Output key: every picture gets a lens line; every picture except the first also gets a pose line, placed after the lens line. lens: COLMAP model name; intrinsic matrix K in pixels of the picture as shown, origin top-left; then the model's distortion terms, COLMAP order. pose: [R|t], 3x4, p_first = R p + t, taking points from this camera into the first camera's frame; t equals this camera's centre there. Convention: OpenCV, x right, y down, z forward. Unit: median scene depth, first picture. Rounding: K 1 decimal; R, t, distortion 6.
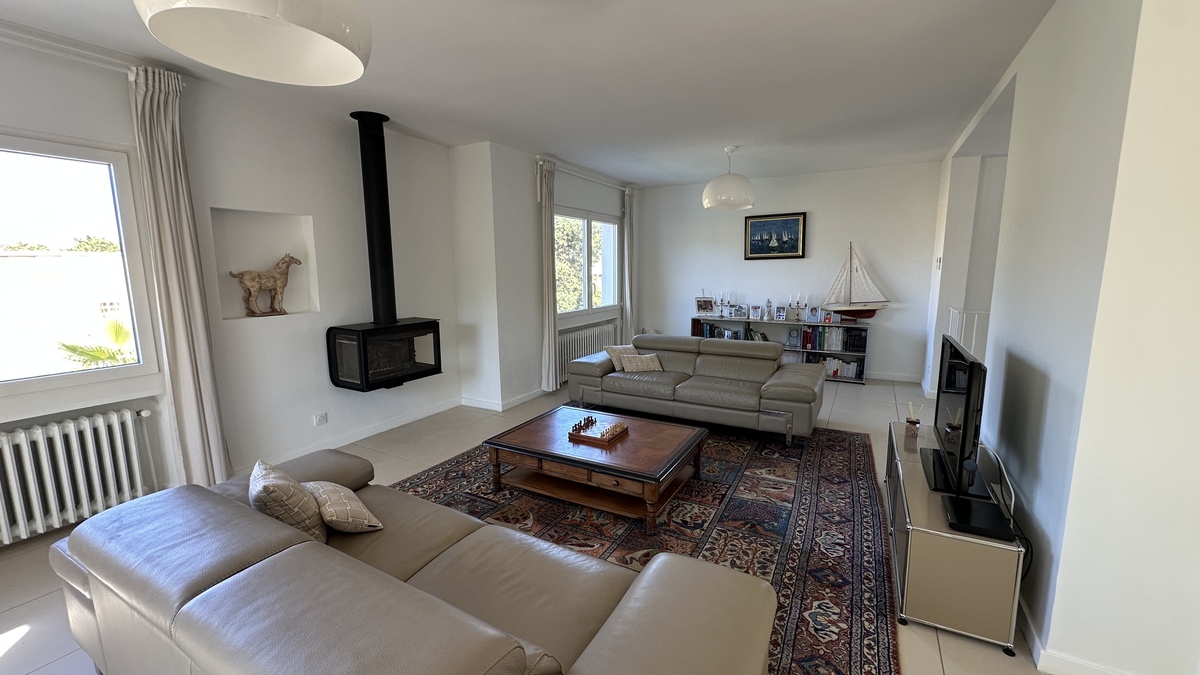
lens RADIAL K [[479.2, 0, 600.0], [0, 479.2, 337.5], [0, 0, 1]] dist [-0.003715, 0.000103]
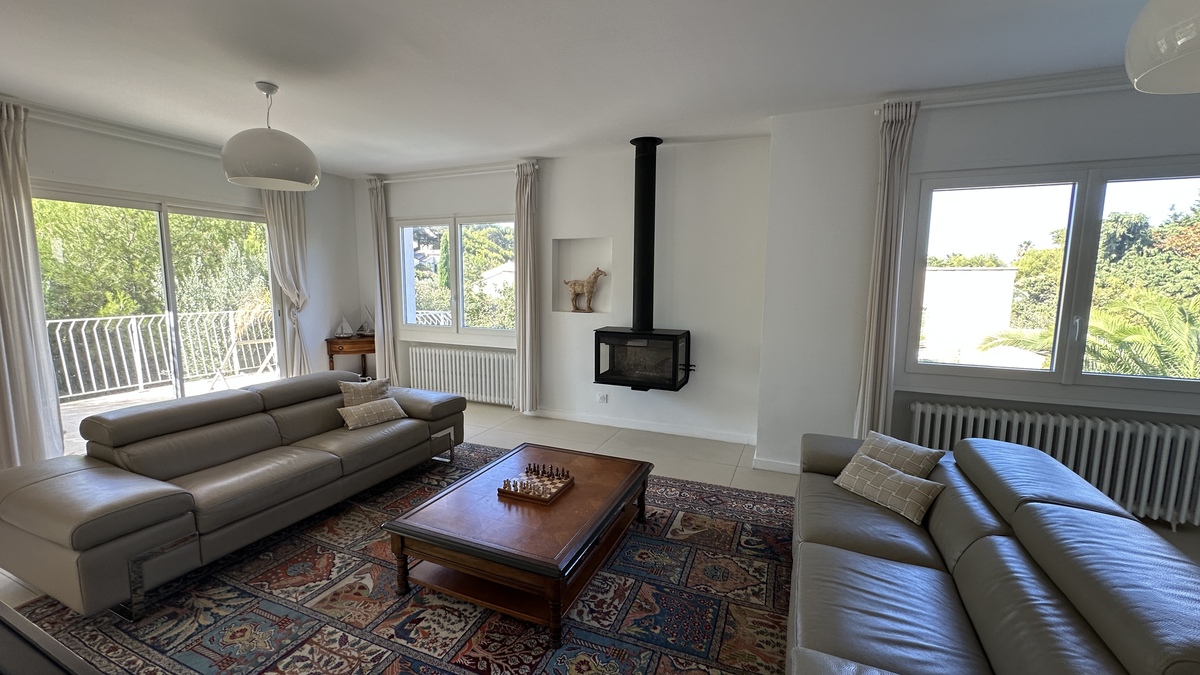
lens RADIAL K [[476.1, 0, 600.0], [0, 476.1, 337.5], [0, 0, 1]] dist [-0.003589, -0.000089]
pose [[0.097341, 0.123502, -0.987559, 0.668206], [-0.156794, 0.981783, 0.107325, -0.125312], [0.982823, 0.144396, 0.114932, 0.865906]]
